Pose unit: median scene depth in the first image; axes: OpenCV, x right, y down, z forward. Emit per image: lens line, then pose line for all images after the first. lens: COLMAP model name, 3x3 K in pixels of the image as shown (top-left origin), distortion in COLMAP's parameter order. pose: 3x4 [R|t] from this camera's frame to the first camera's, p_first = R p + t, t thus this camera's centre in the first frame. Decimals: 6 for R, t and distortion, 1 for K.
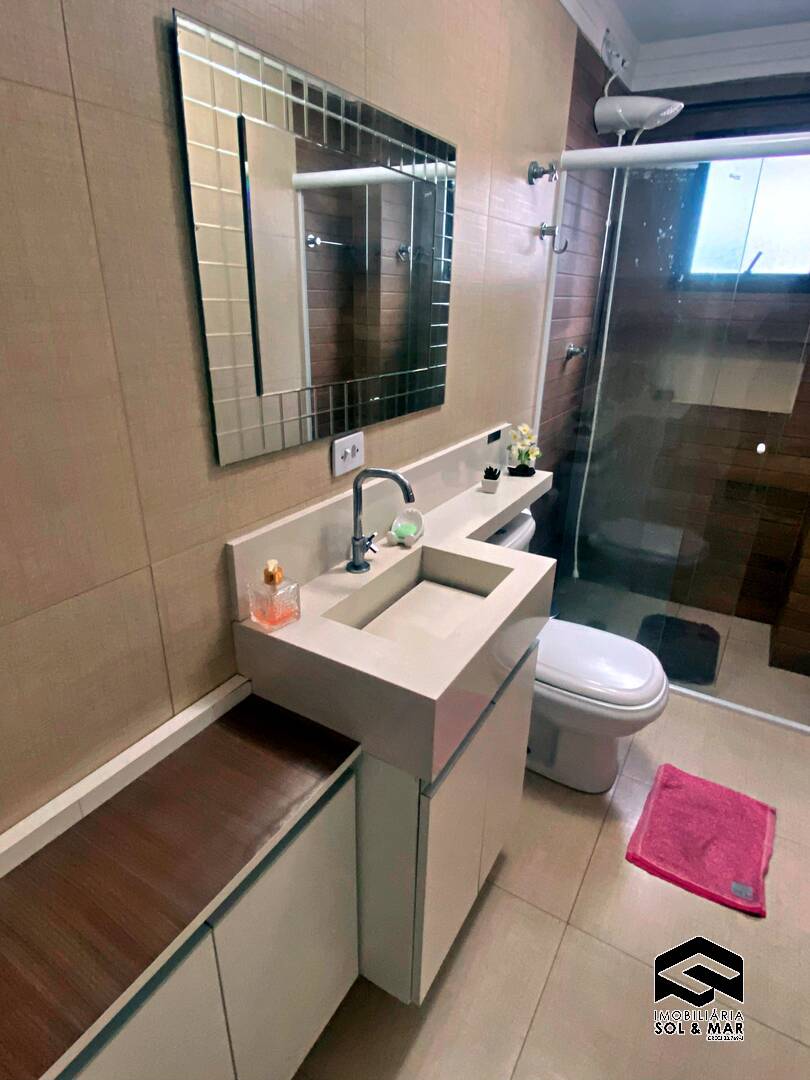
lens RADIAL K [[581.8, 0, 409.5], [0, 581.8, 533.4], [0, 0, 1]] dist [0.053244, -0.055442]
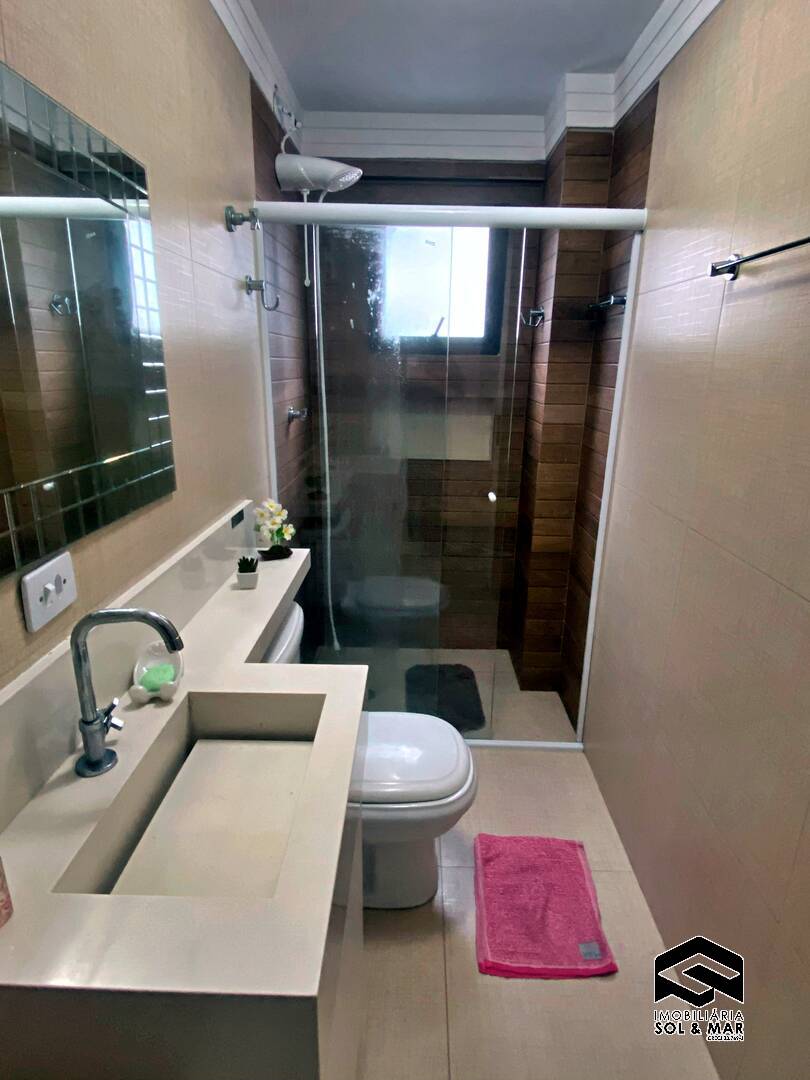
lens RADIAL K [[581.8, 0, 409.5], [0, 581.8, 533.4], [0, 0, 1]] dist [0.053244, -0.055442]
pose [[0.867478, -0.145982, 0.475574, -0.040085], [0.189771, 0.980792, -0.045093, -0.061773], [-0.459857, 0.129367, 0.878519, 0.163454]]
